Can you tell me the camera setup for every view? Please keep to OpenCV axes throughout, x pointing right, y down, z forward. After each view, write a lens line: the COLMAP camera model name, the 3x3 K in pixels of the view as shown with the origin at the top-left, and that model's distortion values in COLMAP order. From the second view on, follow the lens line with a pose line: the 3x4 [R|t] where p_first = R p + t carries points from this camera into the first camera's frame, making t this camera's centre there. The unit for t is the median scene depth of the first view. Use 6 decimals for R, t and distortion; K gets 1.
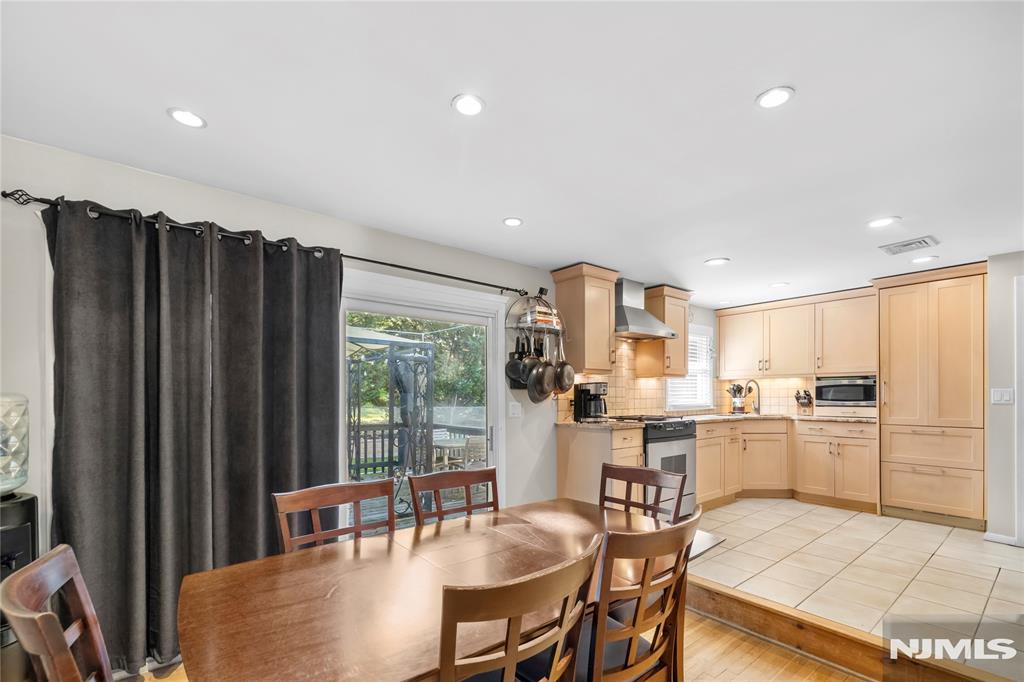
lens RADIAL K [[437.1, 0, 512.9], [0, 437.1, 399.4], [0, 0, 1]] dist [-0.002304, -0.000096]
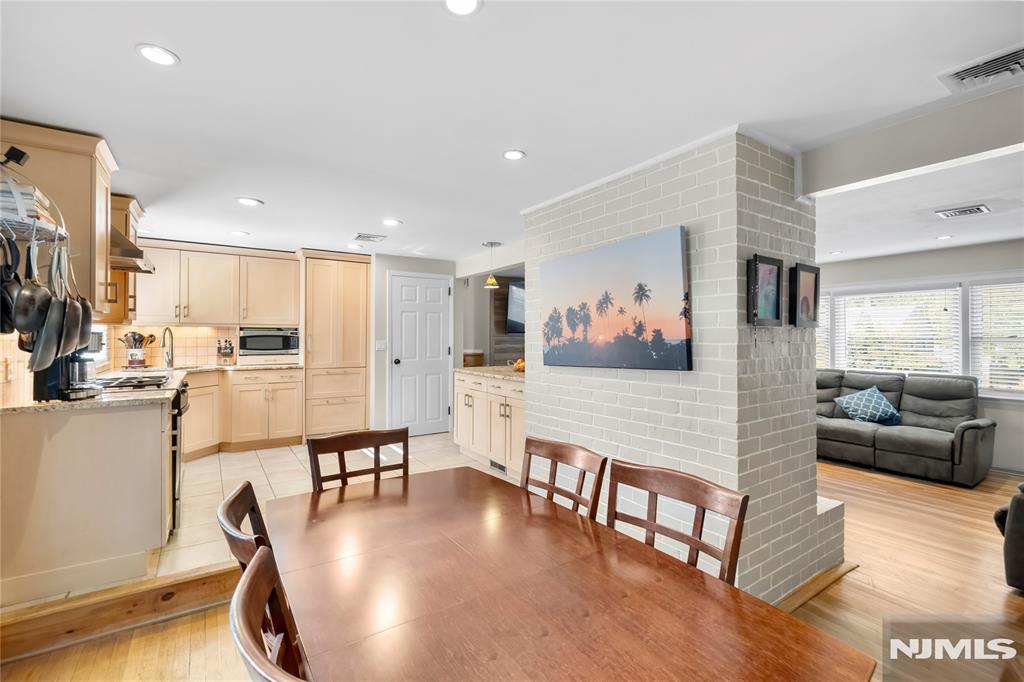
lens RADIAL K [[437.1, 0, 519.0], [0, 437.1, 334.6], [0, 0, 1]] dist [-0.002304, -0.000096]
pose [[0.103719, 0.010138, 0.994555, -0.298610], [0.010715, 0.999879, -0.011310, -0.018256], [-0.994549, 0.011830, 0.103598, 0.281413]]
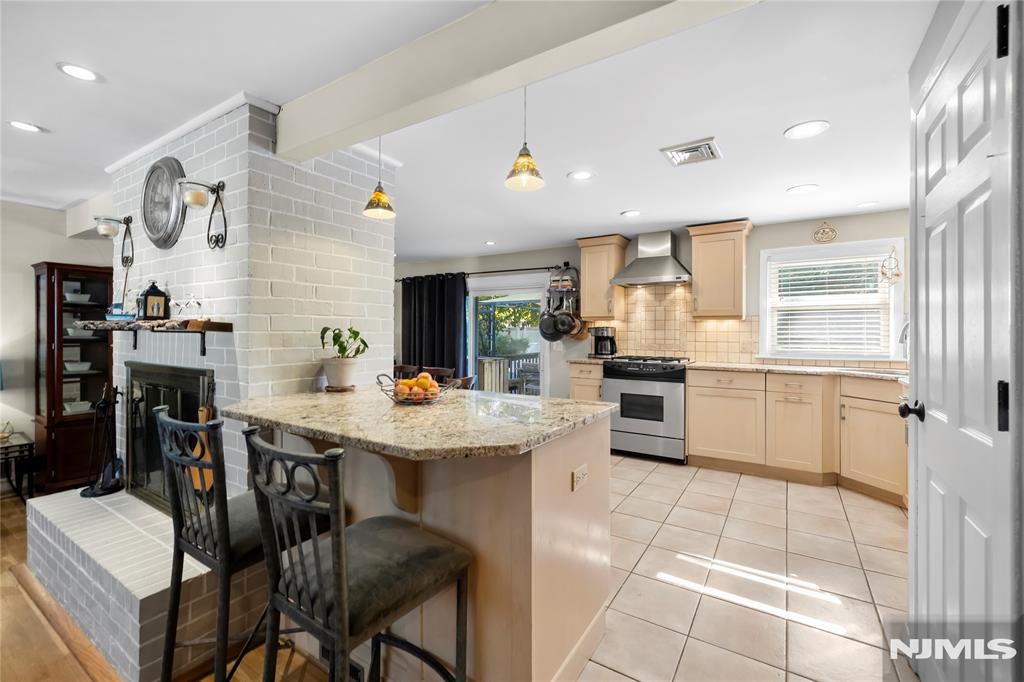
lens RADIAL K [[437.1, 0, 507.8], [0, 437.1, 333.5], [0, 0, 1]] dist [-0.002304, -0.000096]
pose [[0.309548, 0.005071, -0.950870, 1.310858], [-0.016782, 0.999859, -0.000131, -0.016009], [0.950736, 0.015998, 0.309590, 0.354212]]
